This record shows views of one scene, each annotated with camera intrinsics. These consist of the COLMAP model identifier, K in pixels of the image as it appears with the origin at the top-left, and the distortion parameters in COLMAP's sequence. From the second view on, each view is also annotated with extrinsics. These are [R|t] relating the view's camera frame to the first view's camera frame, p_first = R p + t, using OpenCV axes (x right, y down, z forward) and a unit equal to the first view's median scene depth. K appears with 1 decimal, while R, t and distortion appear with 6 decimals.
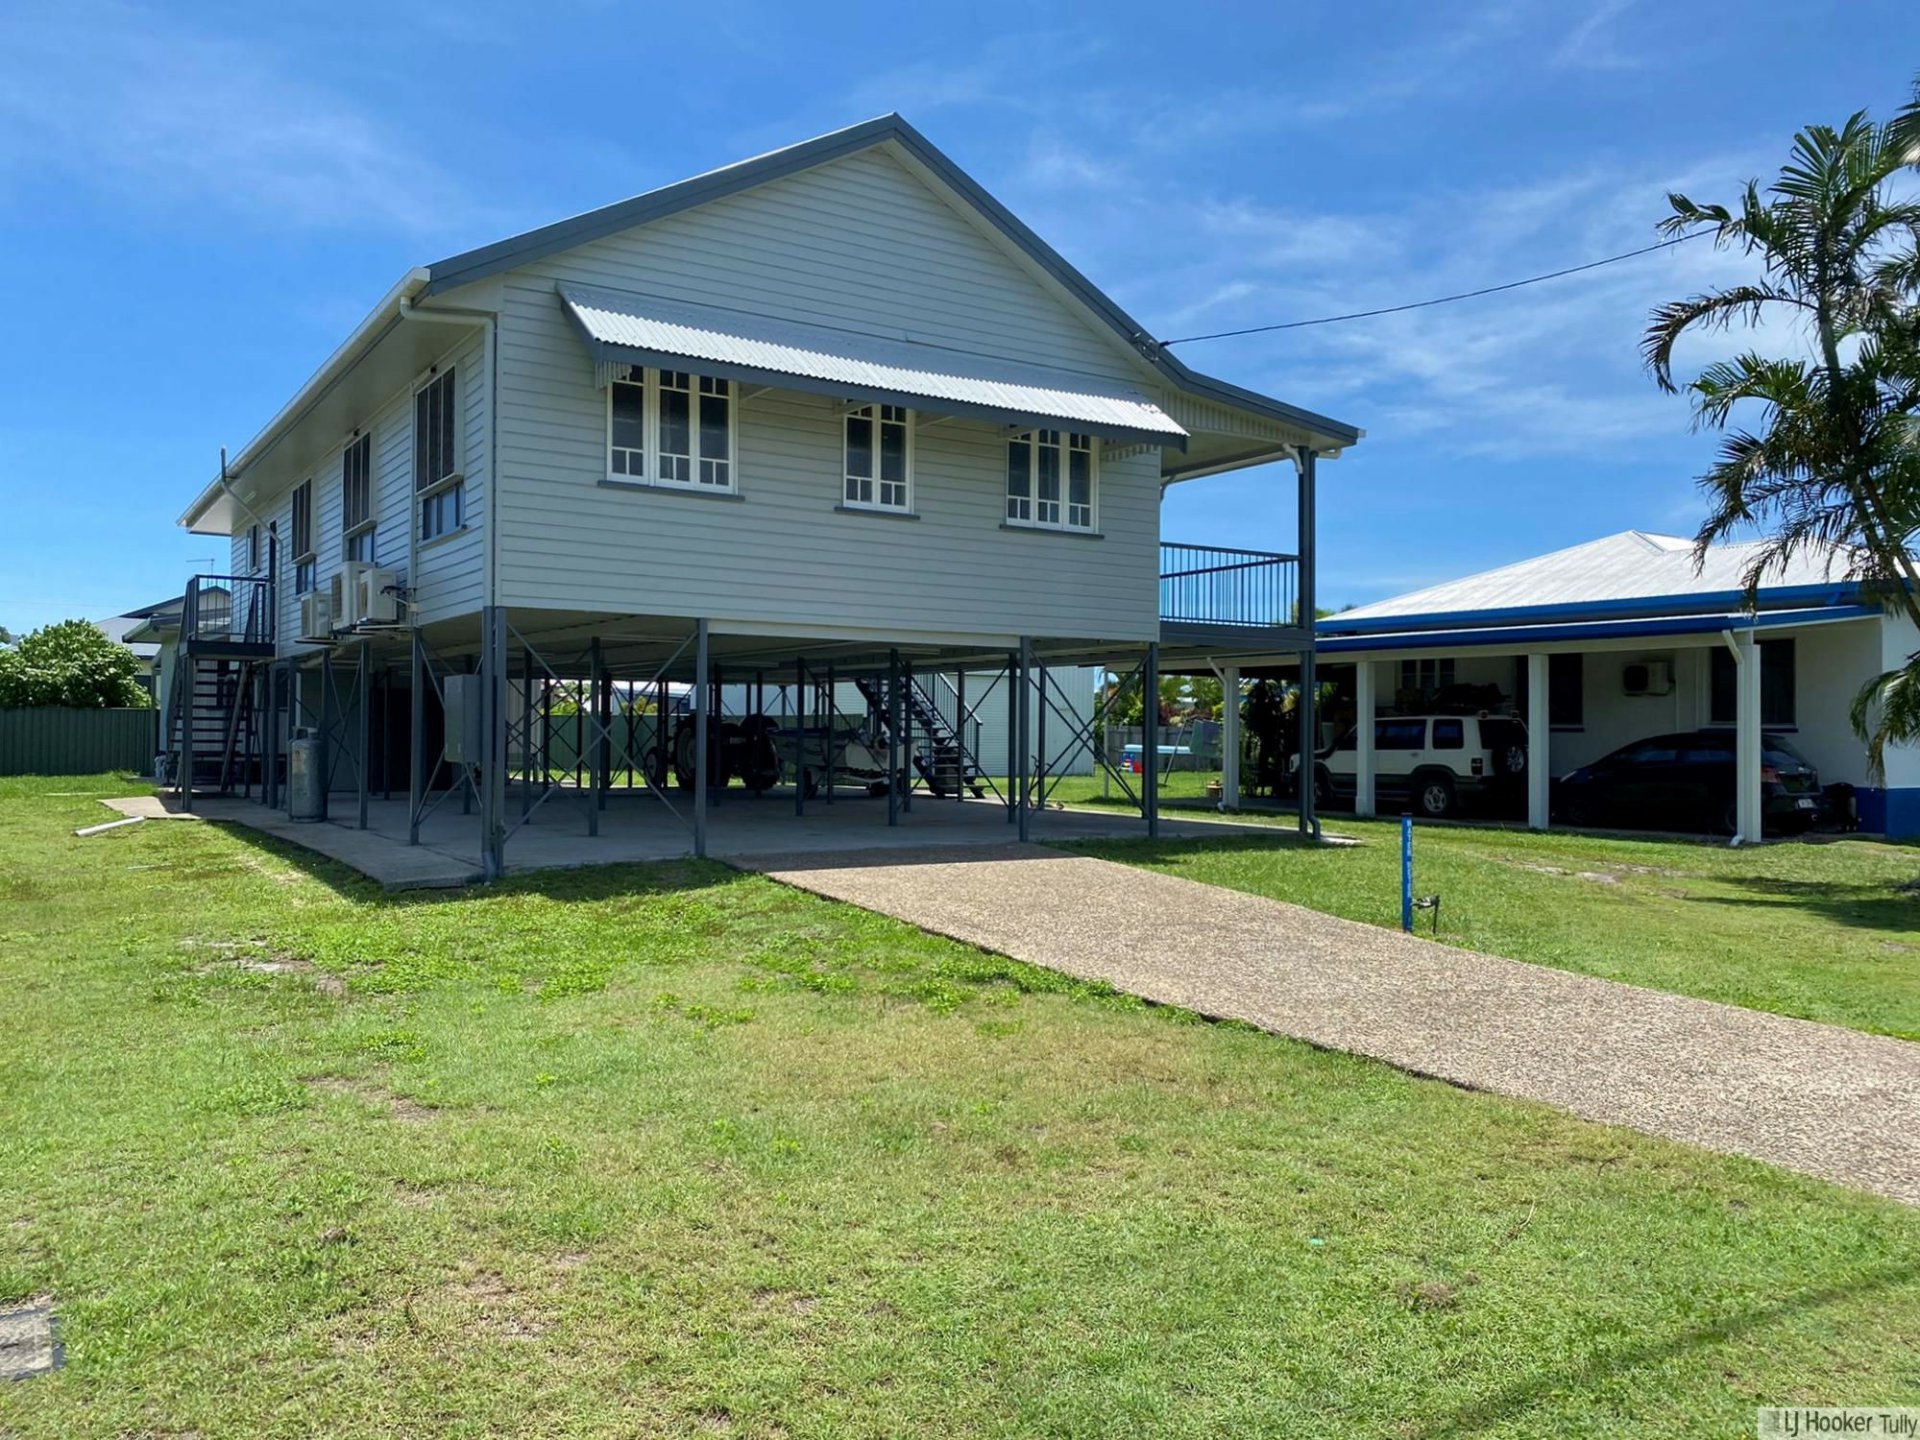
lens RADIAL K [[1544.1, 0, 960.0], [0, 1544.1, 720.0], [0, 0, 1]] dist [0.001015, -0.001729]
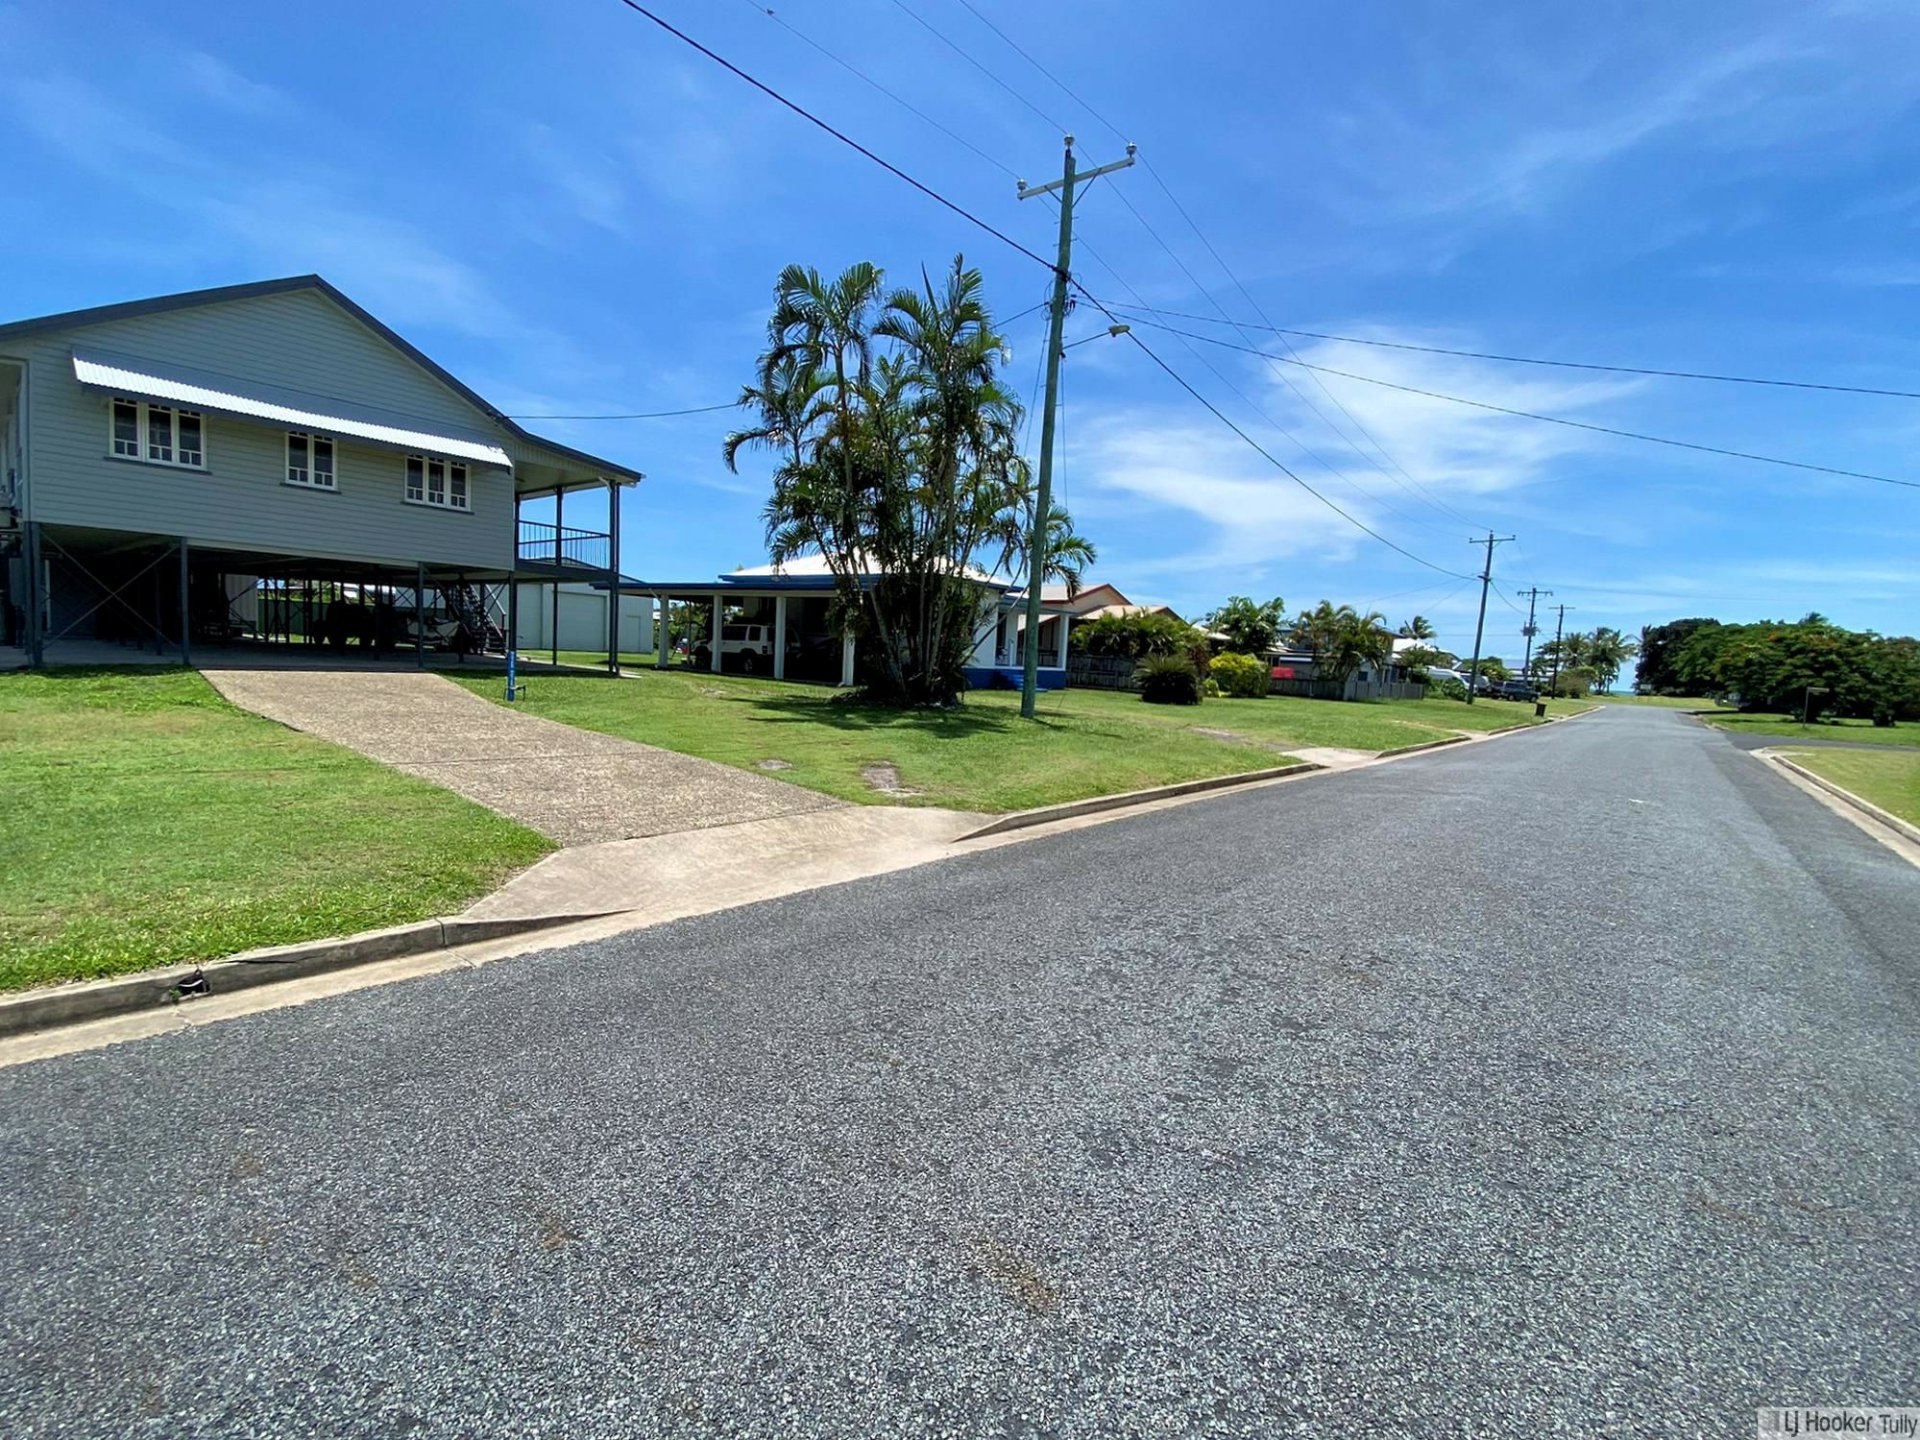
lens RADIAL K [[831.9, 0, 960.0], [0, 831.9, 720.0], [0, 0, 1]] dist [0.033281, -0.031082]
pose [[0.951559, 0.015306, 0.307086, 0.391832], [-0.044547, 0.995085, 0.088437, 0.022535], [-0.304223, -0.097833, 0.947564, -0.251353]]
